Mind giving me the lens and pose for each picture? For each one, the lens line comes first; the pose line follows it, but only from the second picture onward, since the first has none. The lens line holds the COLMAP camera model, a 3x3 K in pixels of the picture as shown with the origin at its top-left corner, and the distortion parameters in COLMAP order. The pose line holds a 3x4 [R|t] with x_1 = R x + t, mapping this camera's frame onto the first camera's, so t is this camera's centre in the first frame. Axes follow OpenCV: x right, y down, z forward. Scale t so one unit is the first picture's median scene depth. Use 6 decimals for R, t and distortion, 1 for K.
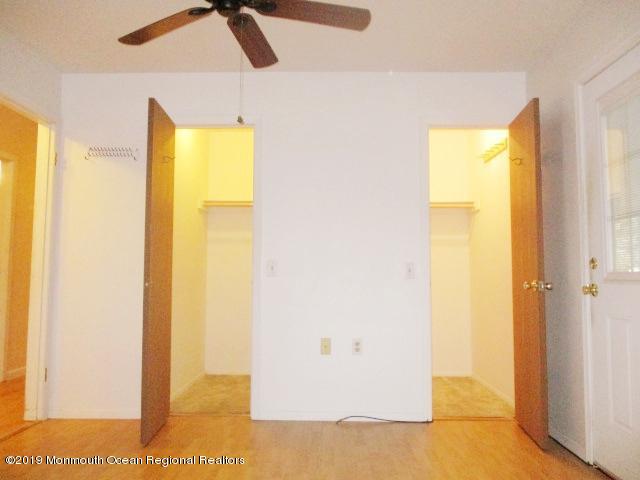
lens RADIAL K [[537.3, 0, 320.3], [0, 537.3, 235.4], [0, 0, 1]] dist [0.032793, -0.002631]
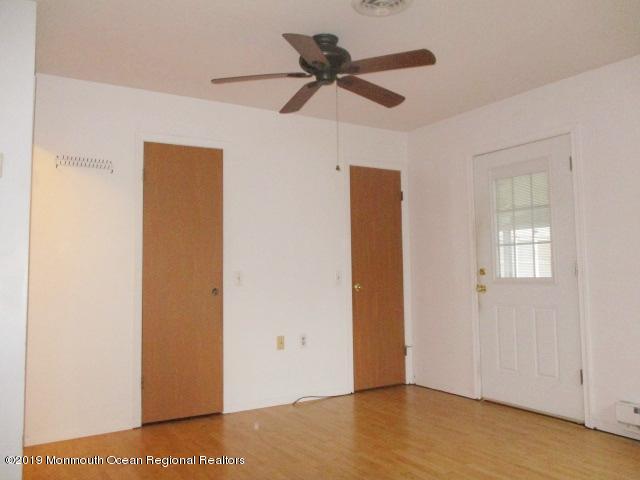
lens RADIAL K [[537.3, 0, 320.3], [0, 537.3, 235.4], [0, 0, 1]] dist [0.032793, -0.002631]
pose [[0.848637, 0.021388, 0.528543, -0.567039], [-0.019579, 0.999768, -0.009021, -0.023421], [-0.528613, -0.002693, 0.848859, -0.060953]]
